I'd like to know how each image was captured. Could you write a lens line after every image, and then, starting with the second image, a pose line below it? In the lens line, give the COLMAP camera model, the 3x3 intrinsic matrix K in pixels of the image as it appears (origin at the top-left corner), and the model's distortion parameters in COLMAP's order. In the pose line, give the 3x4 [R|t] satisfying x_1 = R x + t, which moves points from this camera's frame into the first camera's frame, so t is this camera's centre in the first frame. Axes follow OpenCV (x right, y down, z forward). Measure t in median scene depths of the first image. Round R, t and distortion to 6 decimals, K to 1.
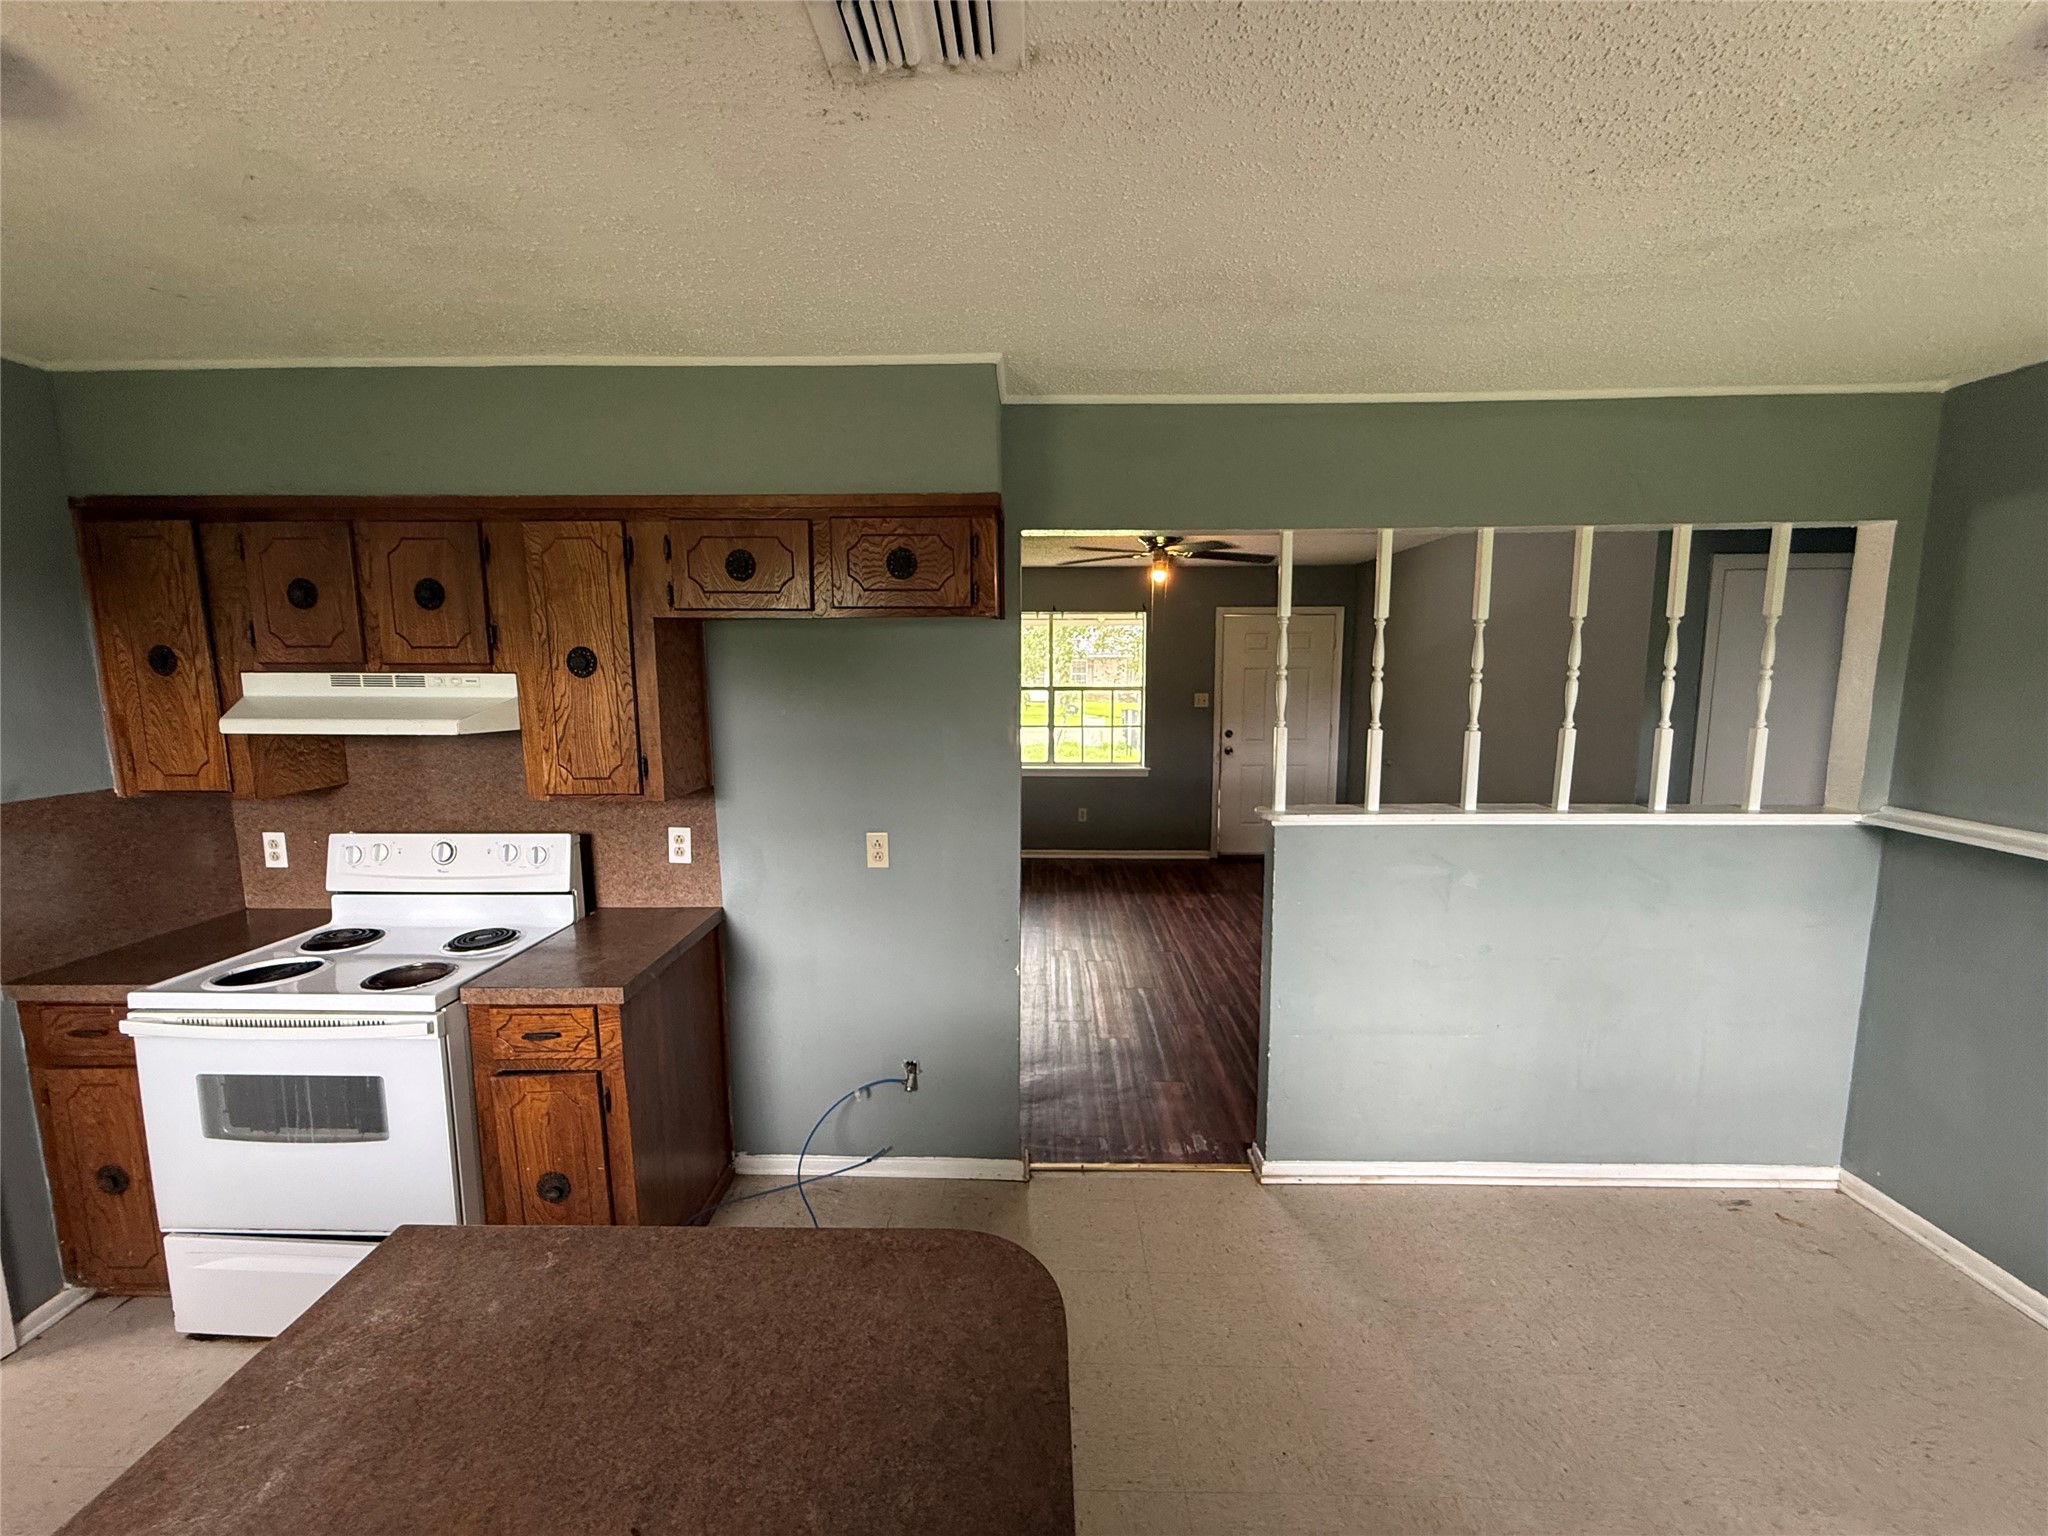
lens RADIAL K [[815.2, 0, 1020.7], [0, 815.2, 768.9], [0, 0, 1]] dist [-0.000869, 0.000089]
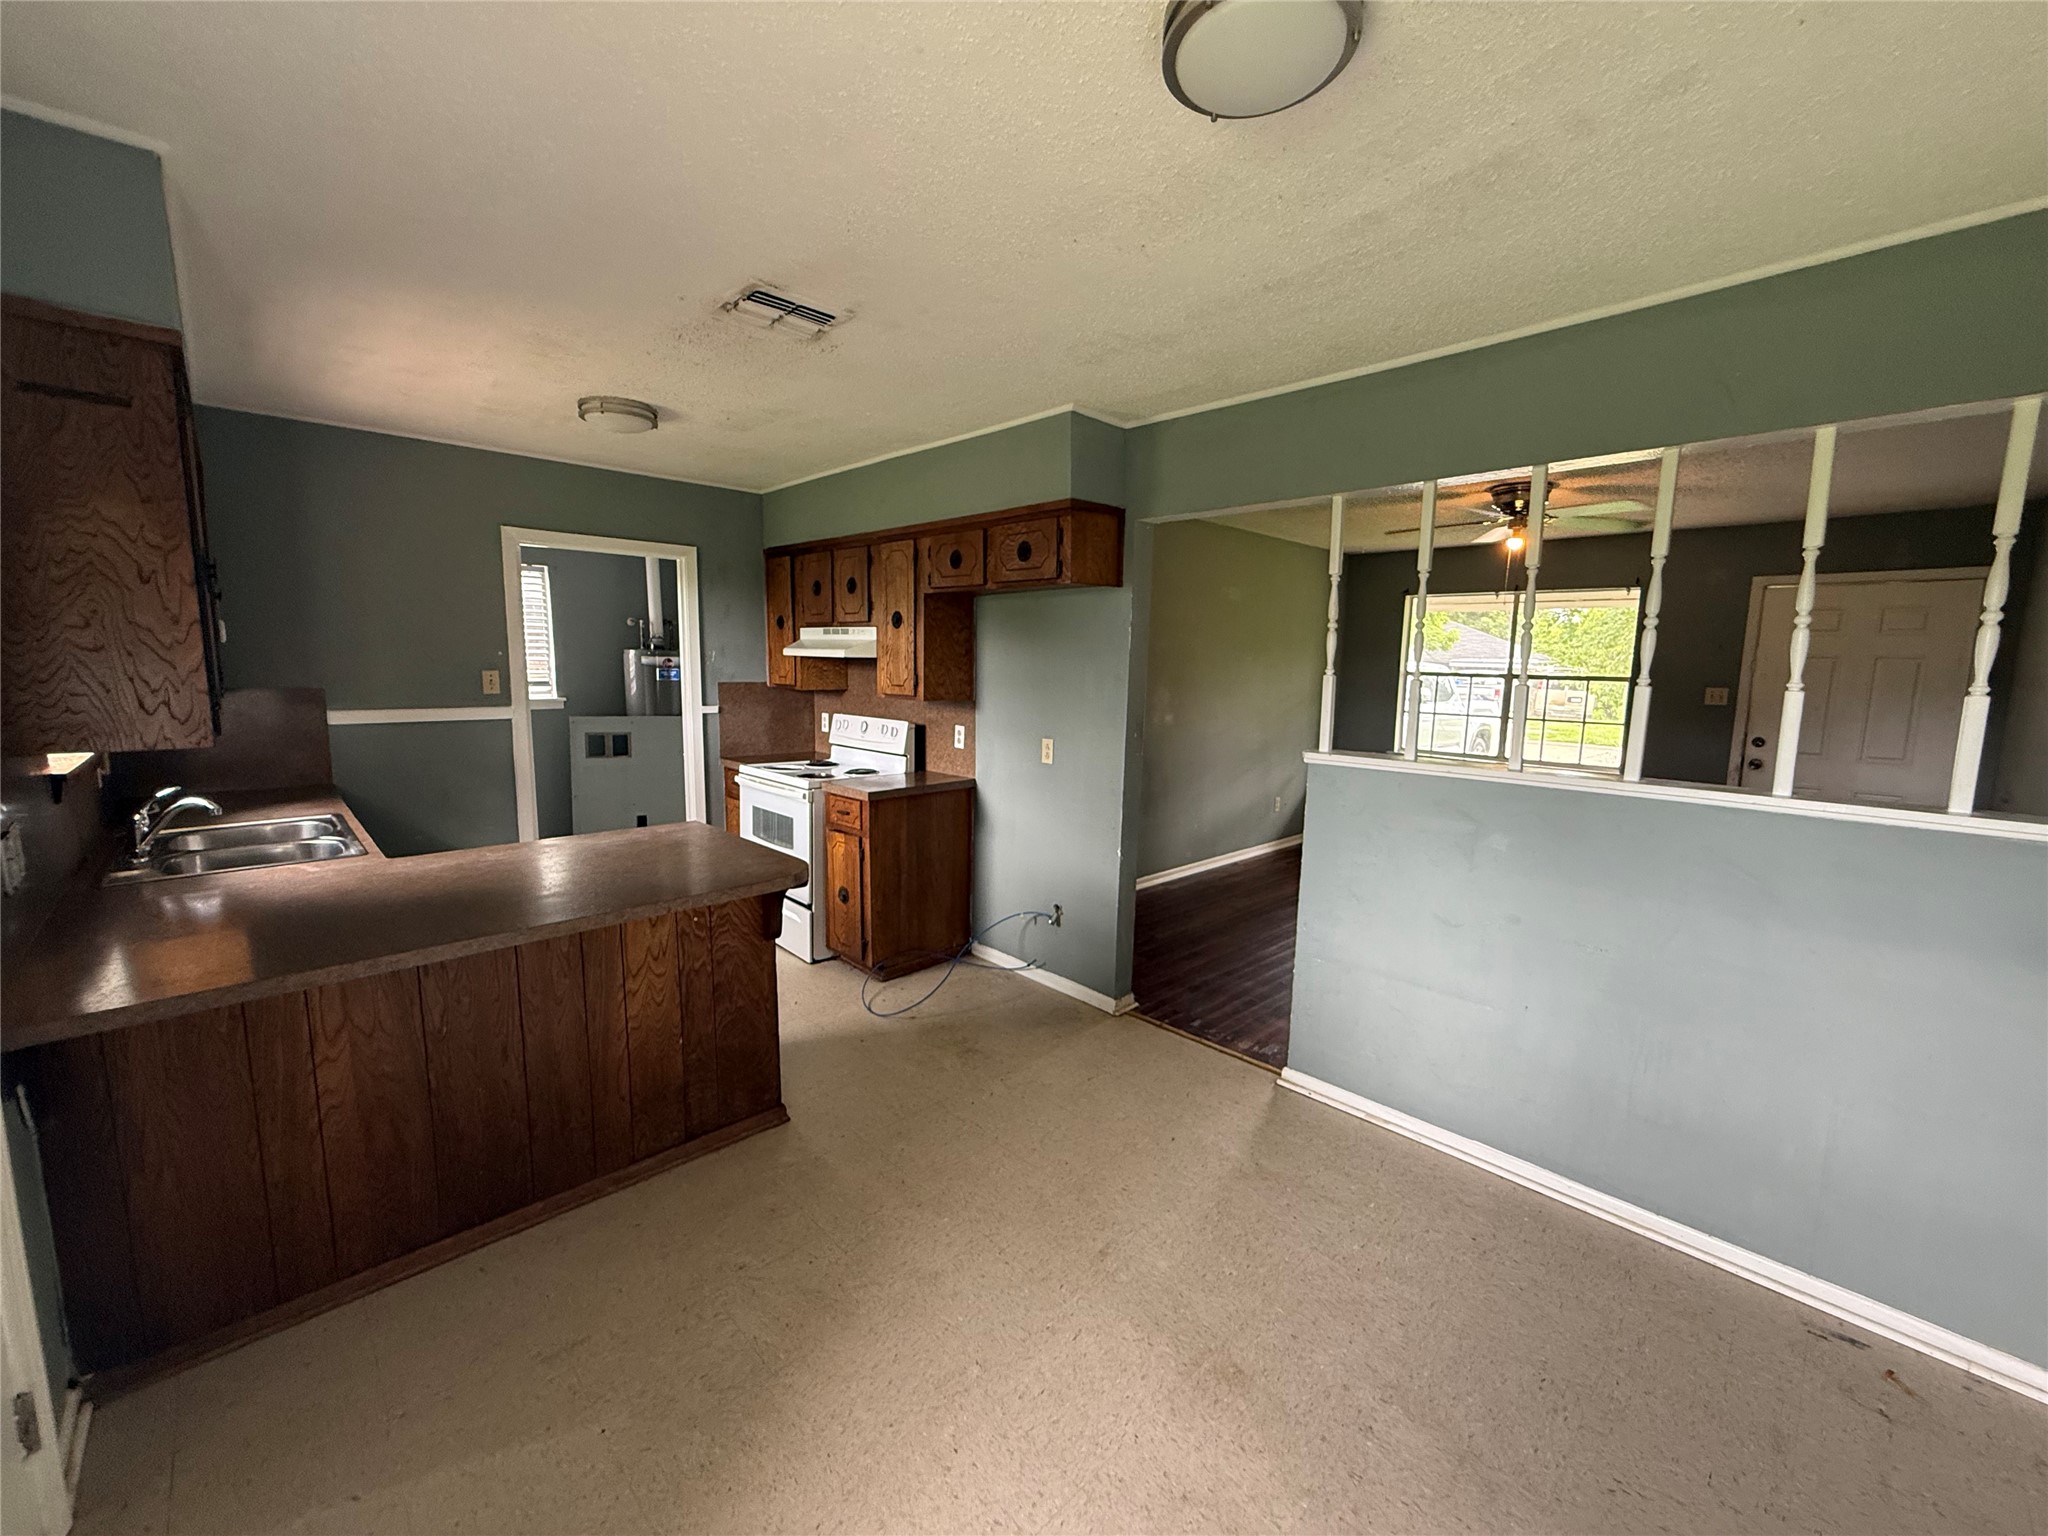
lens RADIAL K [[815.2, 0, 1018.3], [0, 815.2, 768.8], [0, 0, 1]] dist [-0.000869, 0.000089]
pose [[0.708882, 0.111875, -0.696398, 0.824353], [-0.113984, 0.992533, 0.043422, 0.076075], [0.696056, 0.048597, 0.716341, -0.074742]]
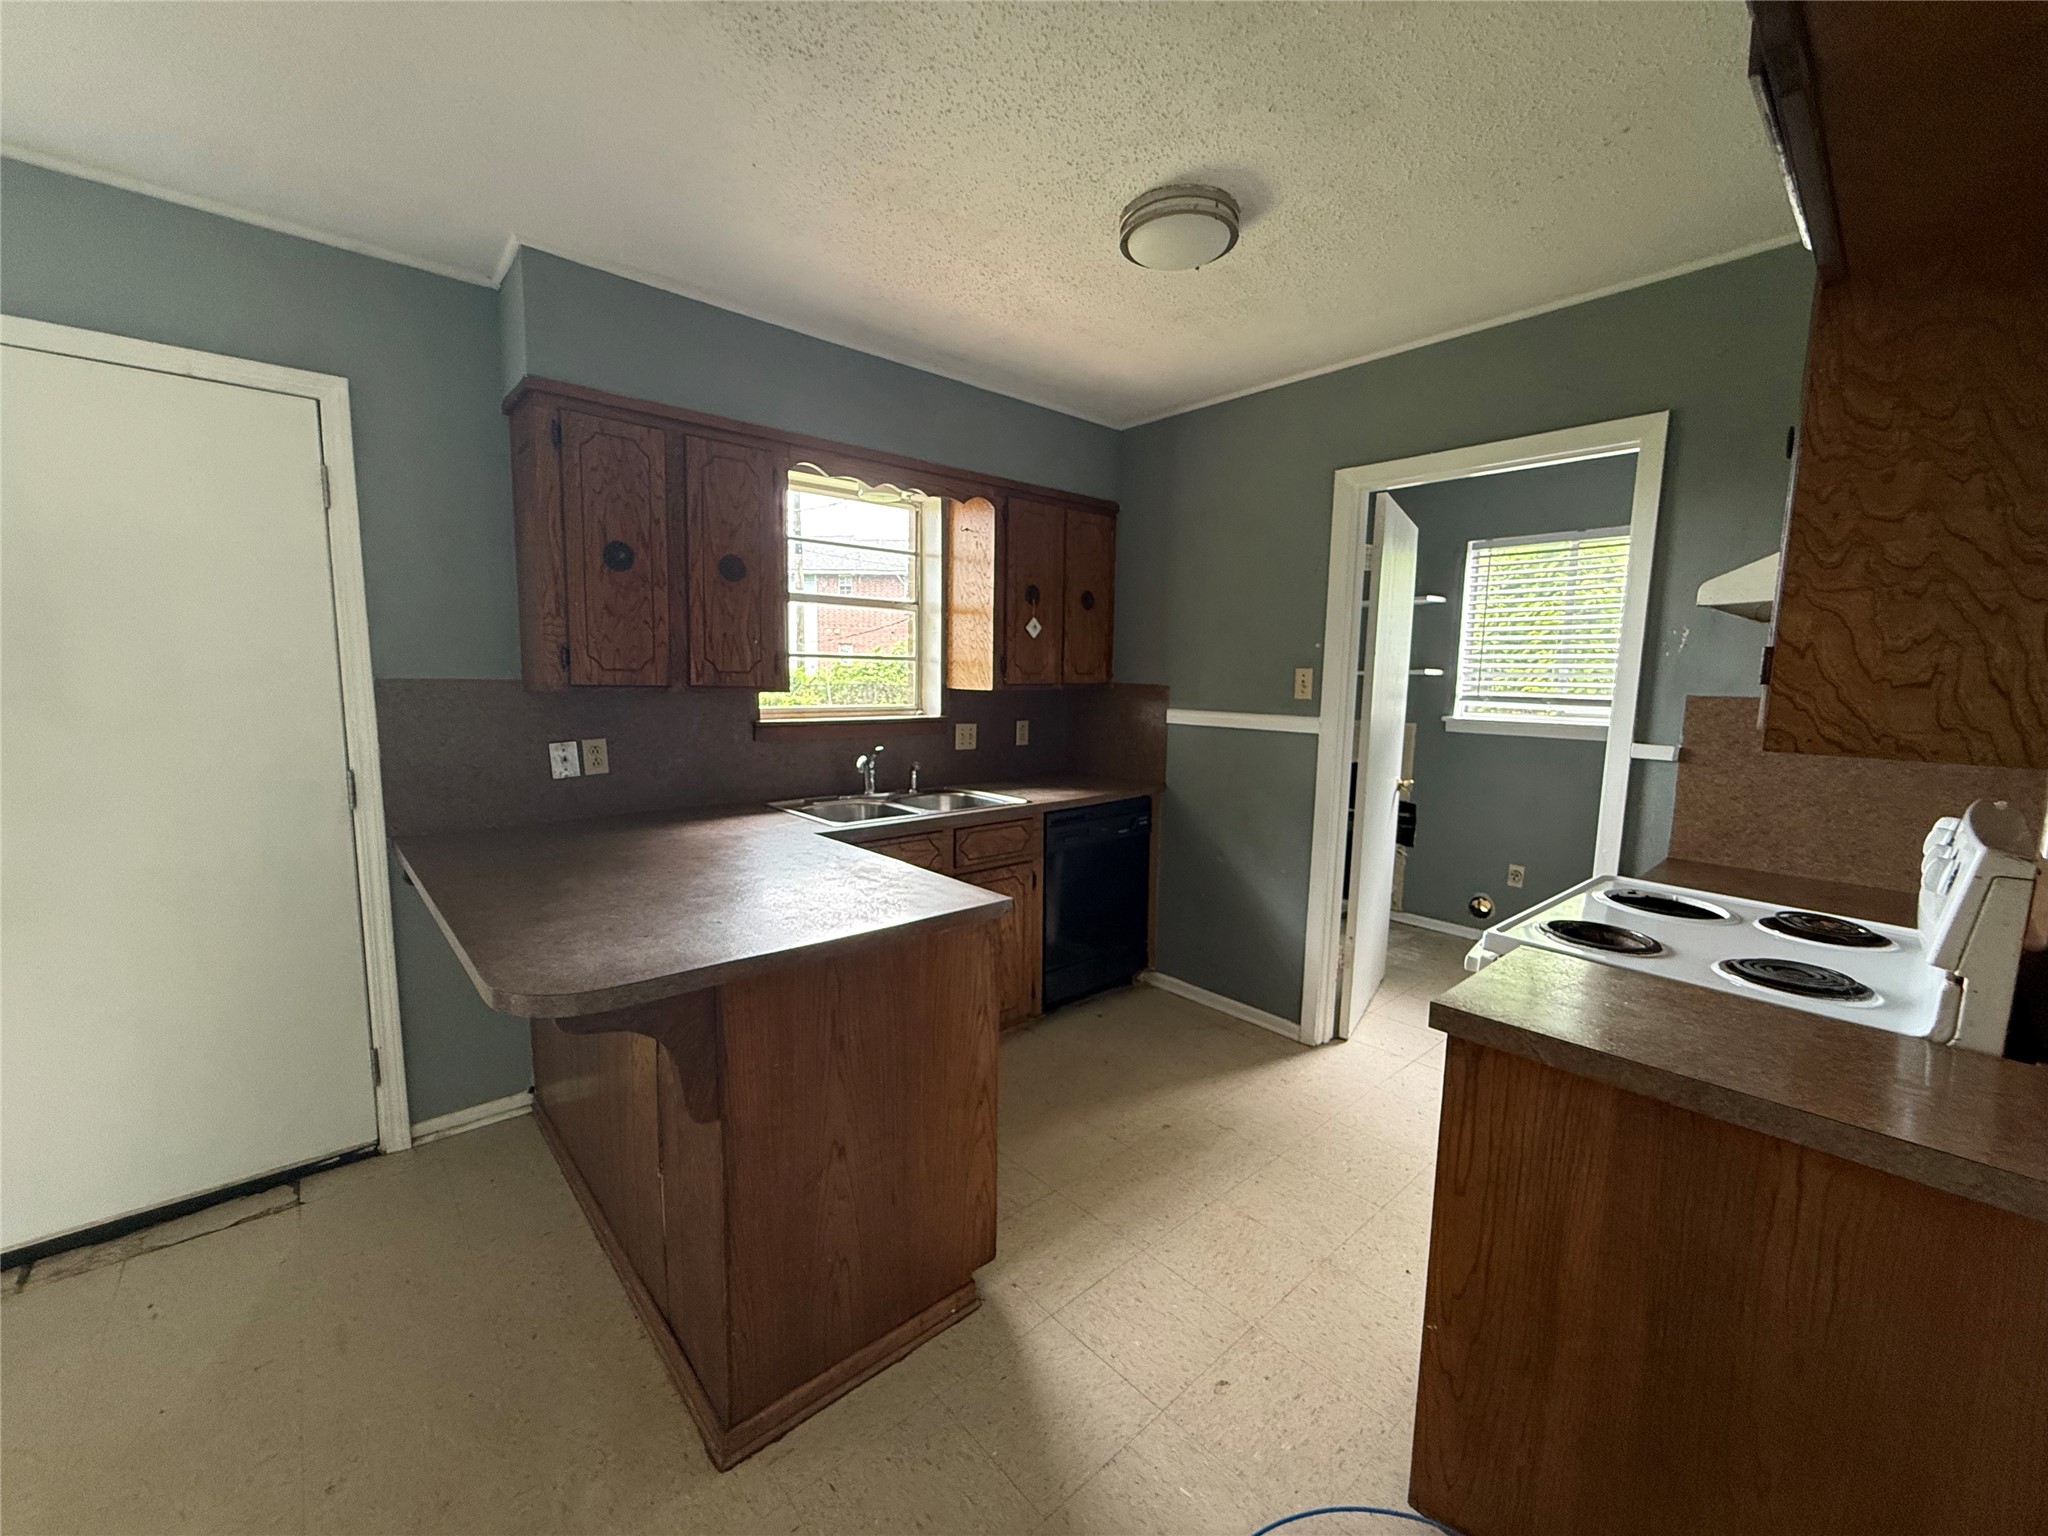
lens RADIAL K [[815.2, 0, 1018.9], [0, 815.2, 768.1], [0, 0, 1]] dist [-0.000869, 0.000089]
pose [[-0.728141, 0.073135, -0.681515, 0.114523], [-0.103979, 0.970998, 0.215294, -0.000937], [0.677495, 0.227628, -0.699419, 0.931782]]
